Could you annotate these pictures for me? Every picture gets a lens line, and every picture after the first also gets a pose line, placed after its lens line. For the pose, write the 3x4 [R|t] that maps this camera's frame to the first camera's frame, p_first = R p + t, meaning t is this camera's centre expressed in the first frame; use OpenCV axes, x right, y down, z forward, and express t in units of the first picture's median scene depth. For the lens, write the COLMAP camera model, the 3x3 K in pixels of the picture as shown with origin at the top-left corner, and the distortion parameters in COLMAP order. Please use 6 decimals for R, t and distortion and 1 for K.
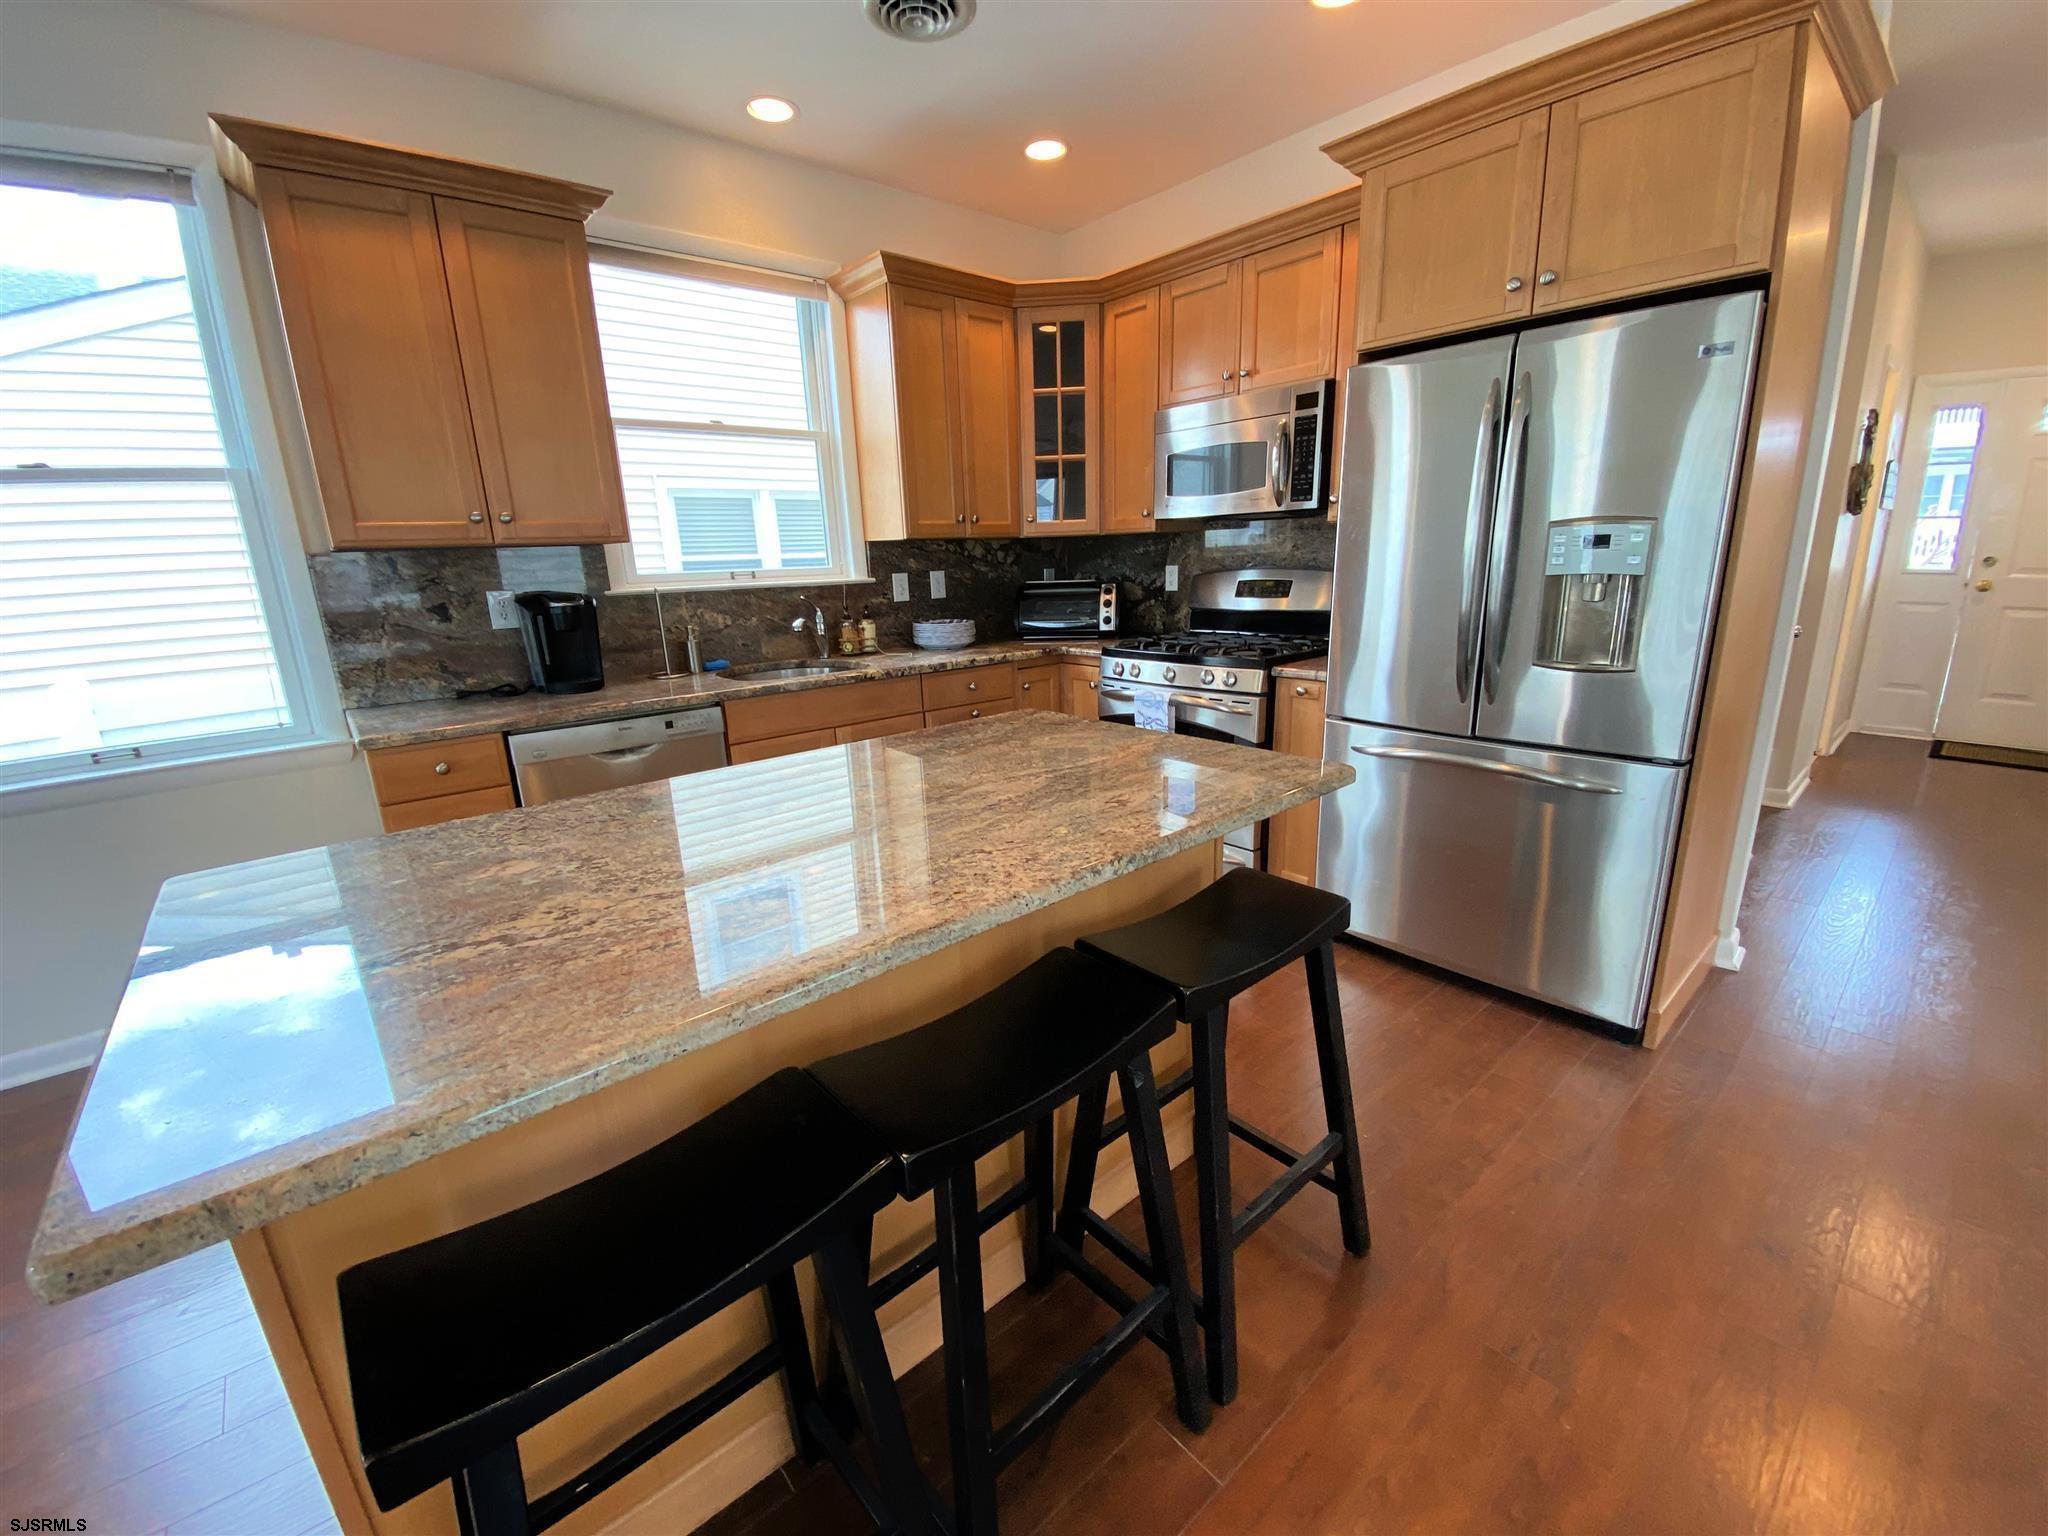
lens RADIAL K [[843.7, 0, 1015.6], [0, 843.7, 777.9], [0, 0, 1]] dist [-0.000173, -0.013698]
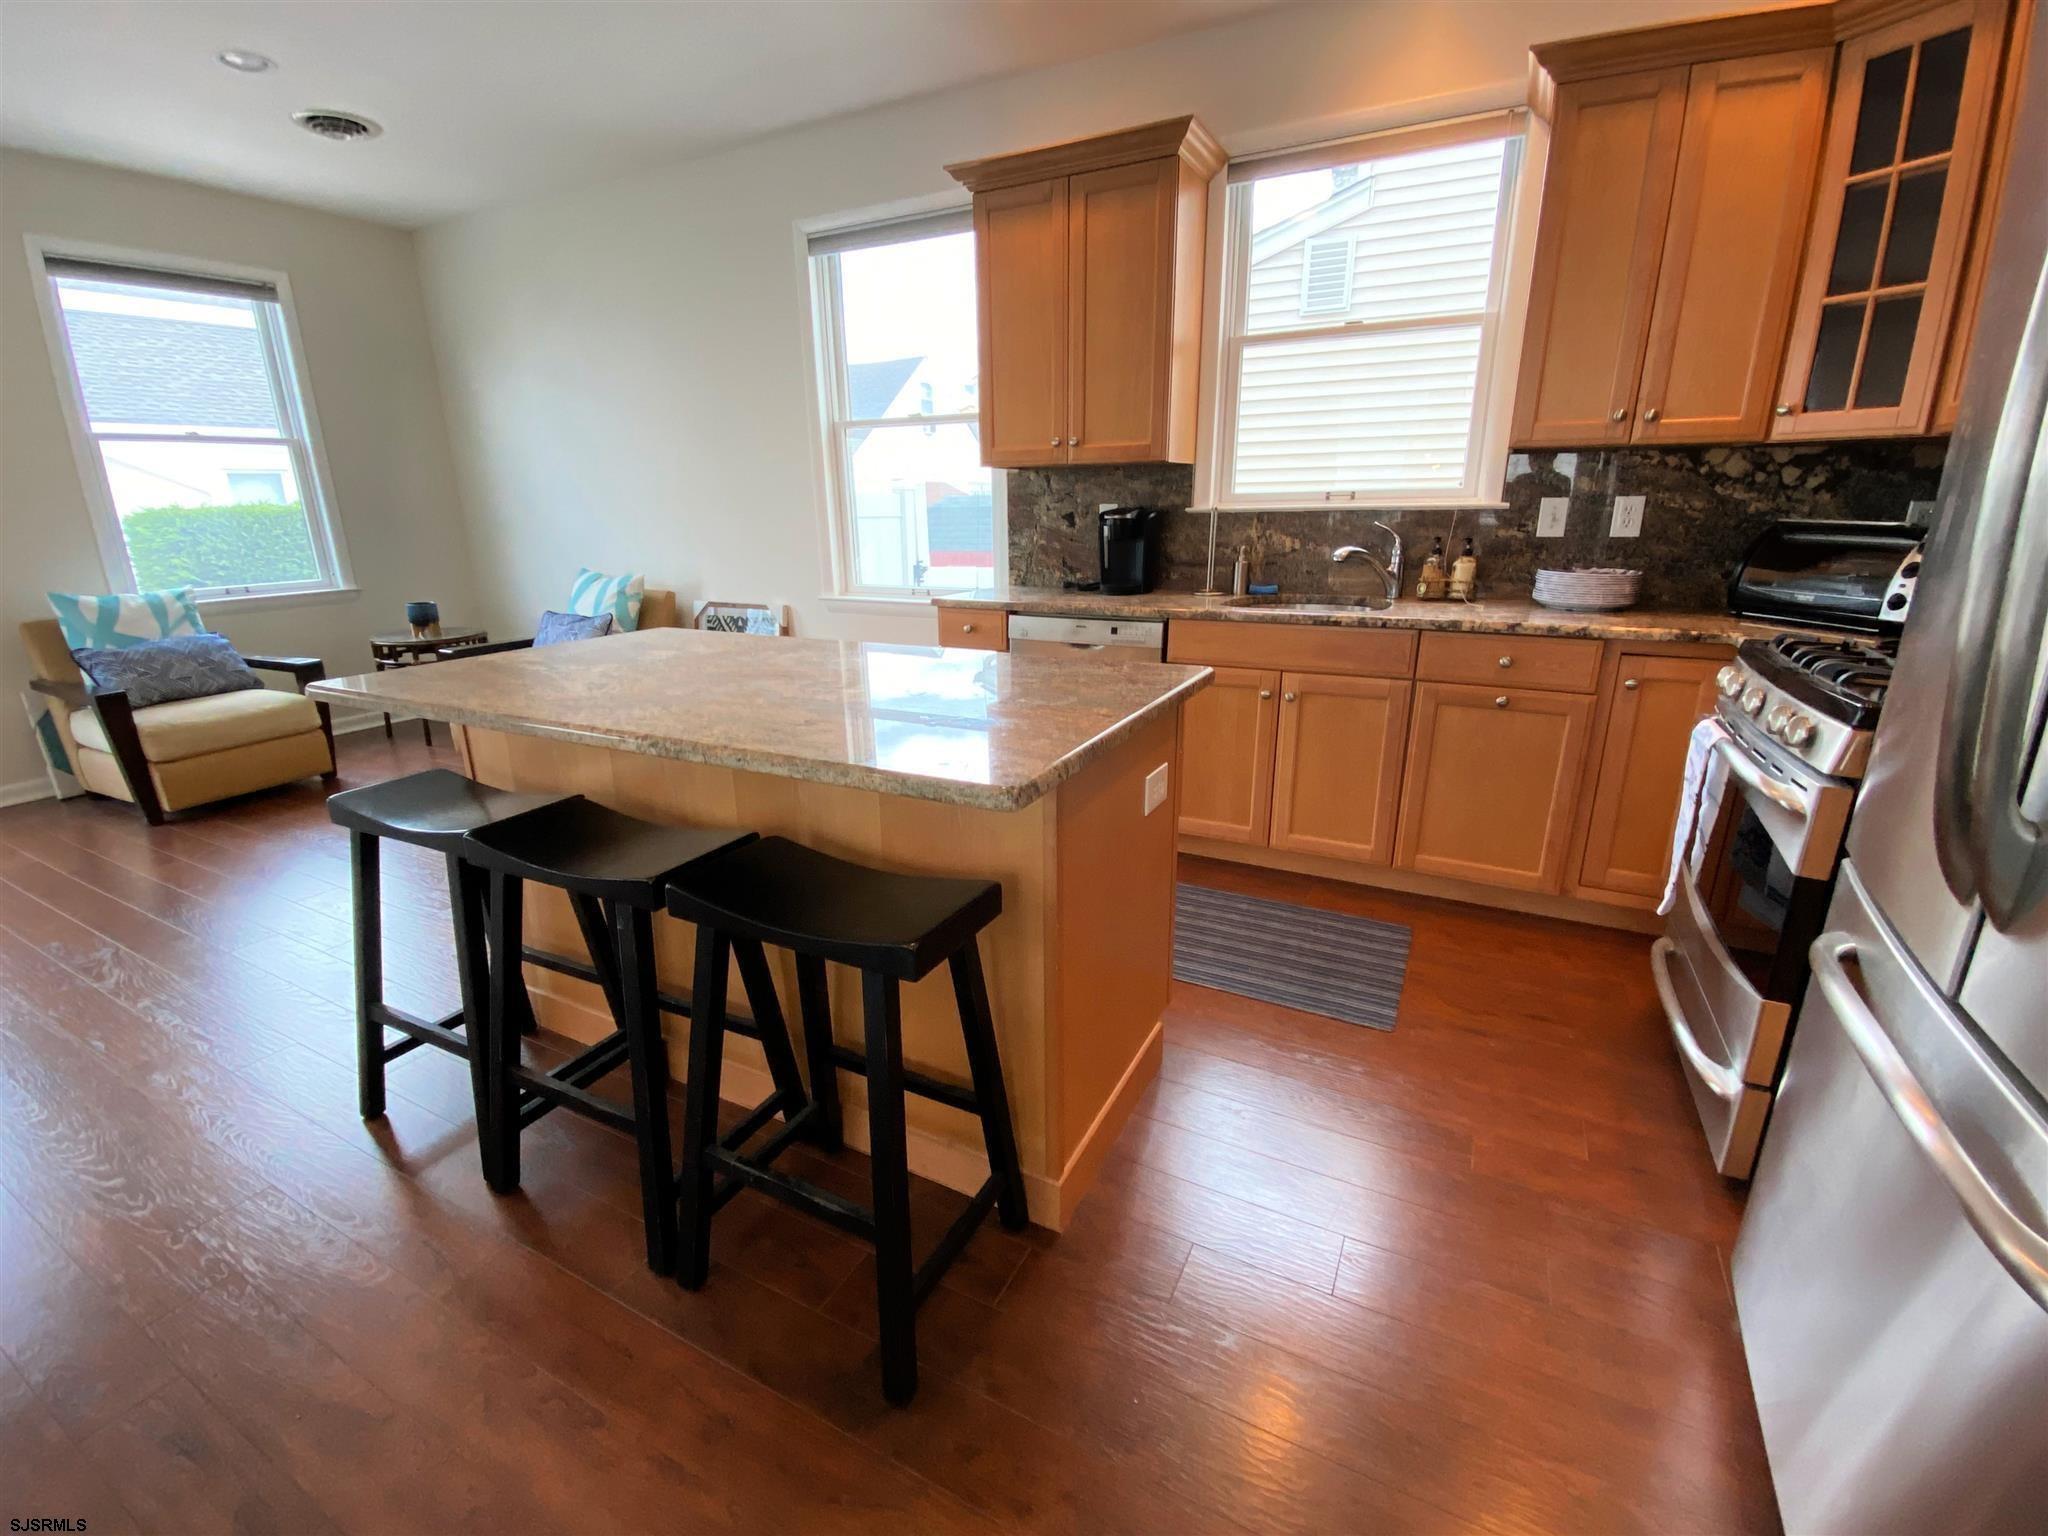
lens RADIAL K [[884.9, 0, 1027.5], [0, 884.9, 778.5], [0, 0, 1]] dist [0.020294, -0.022851]
pose [[0.375796, 0.297955, -0.877496, 0.504154], [-0.235860, 0.946472, 0.220366, -0.087701], [0.896185, 0.124153, 0.425956, 0.345237]]
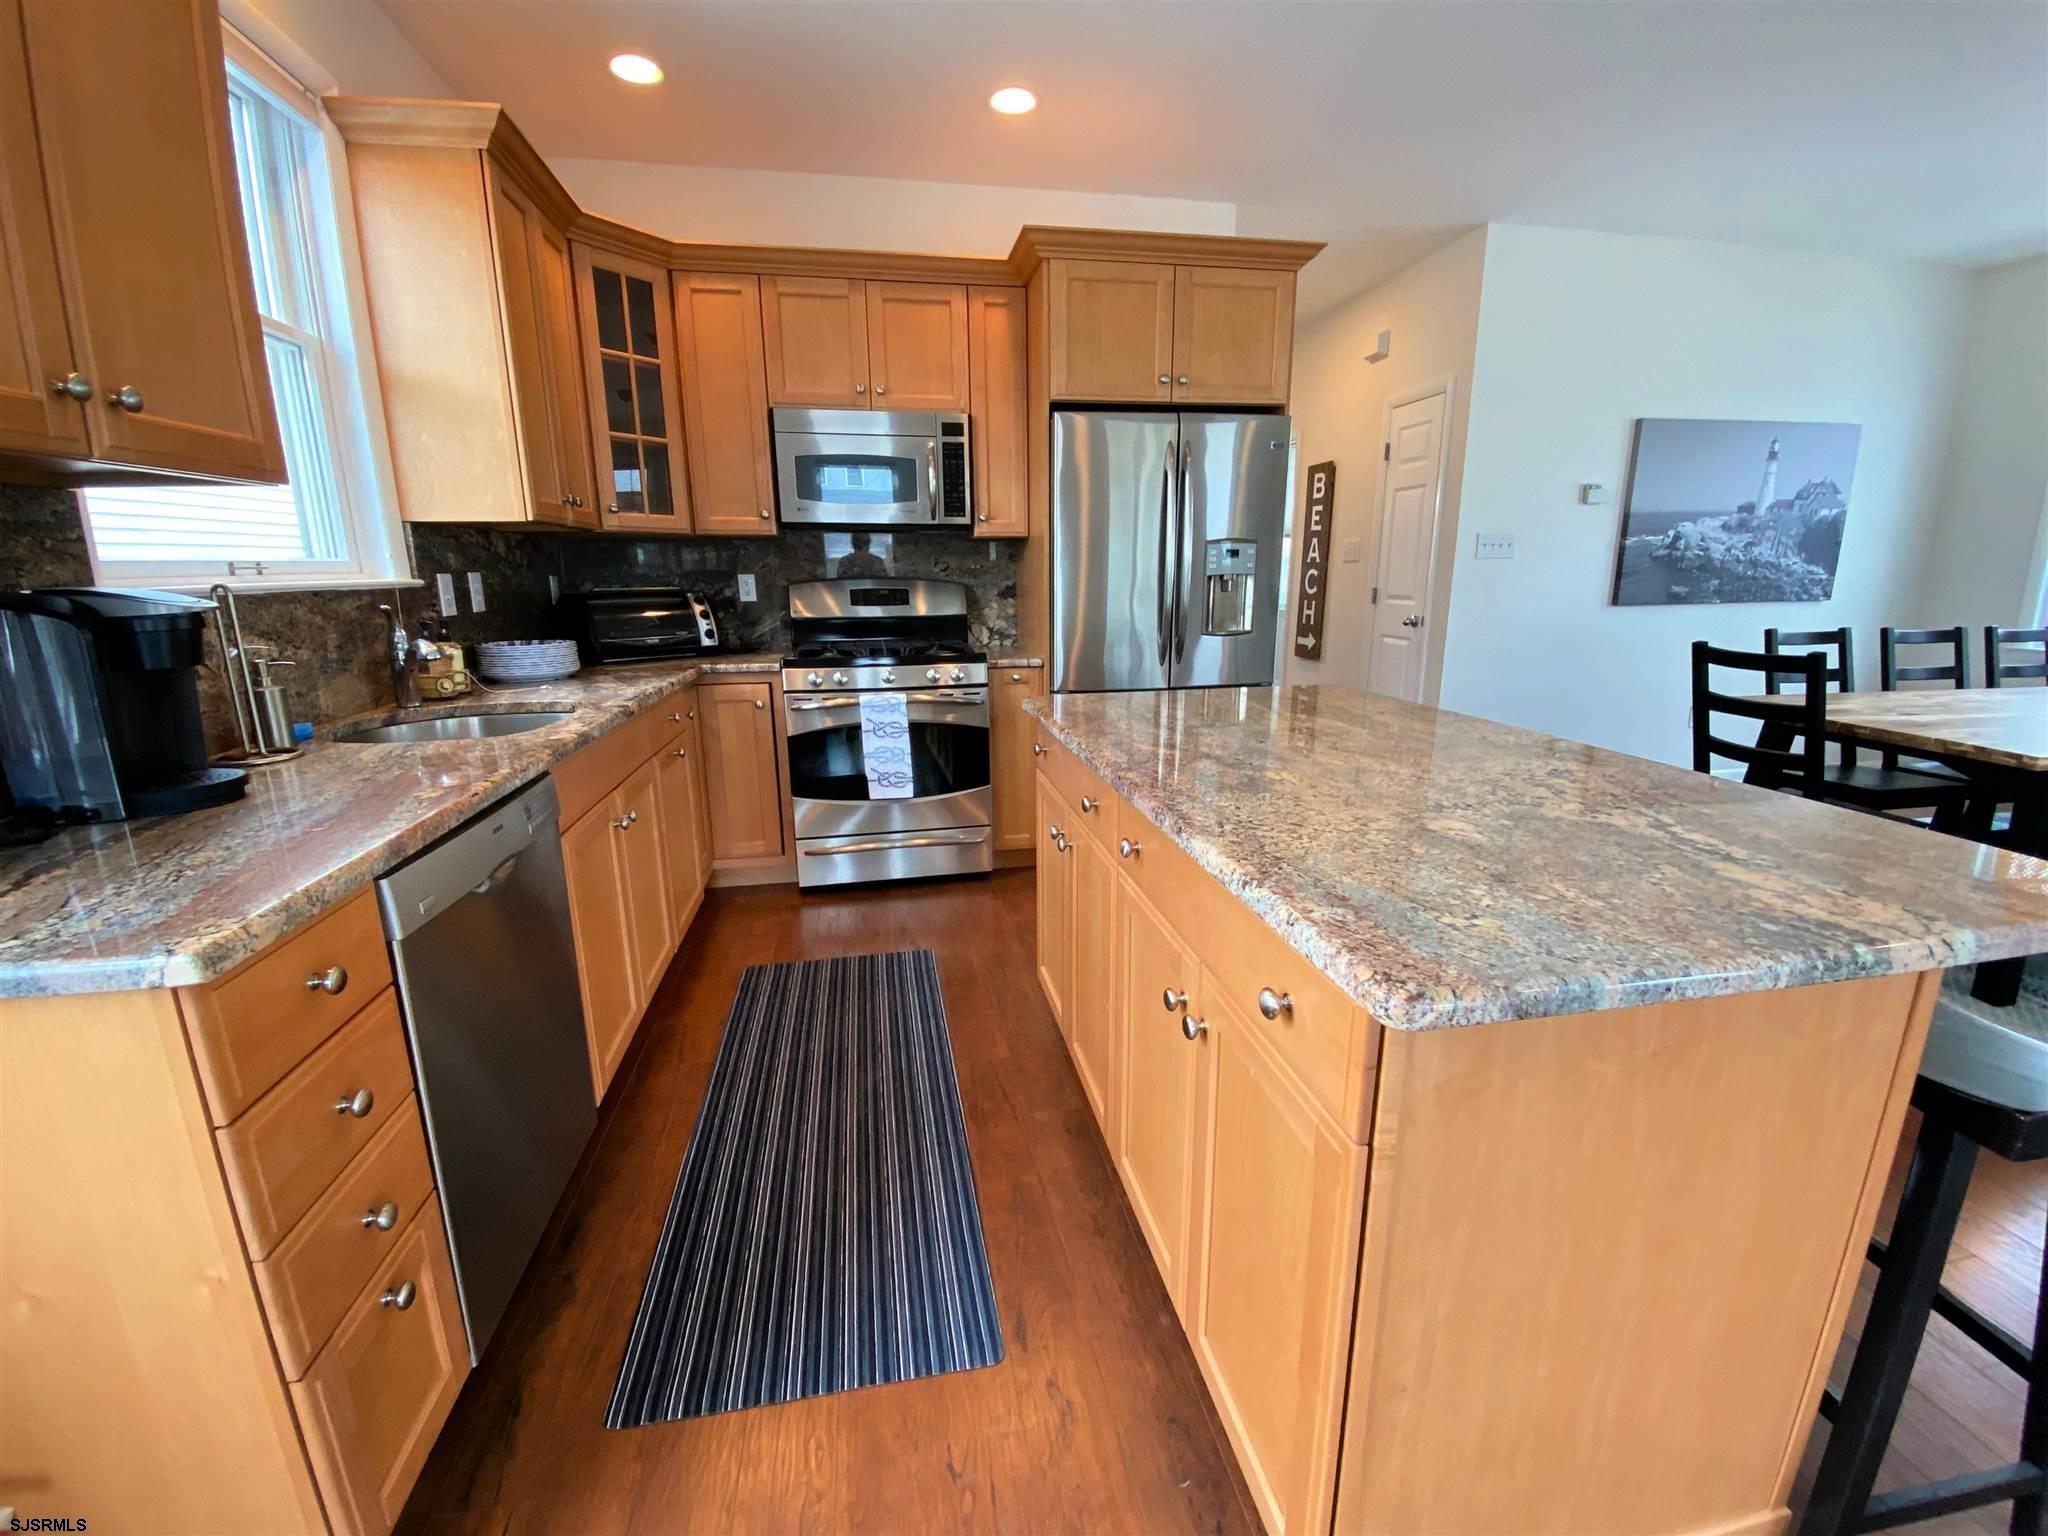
lens RADIAL K [[861.1, 0, 1024.0], [0, 861.1, 768.0], [0, 0, 1]] dist [0.038243, -0.030002]
pose [[0.498867, -0.166893, 0.850458, -0.613825], [0.216469, 0.974177, 0.064193, -0.045893], [-0.839210, 0.152074, 0.522111, 0.330475]]
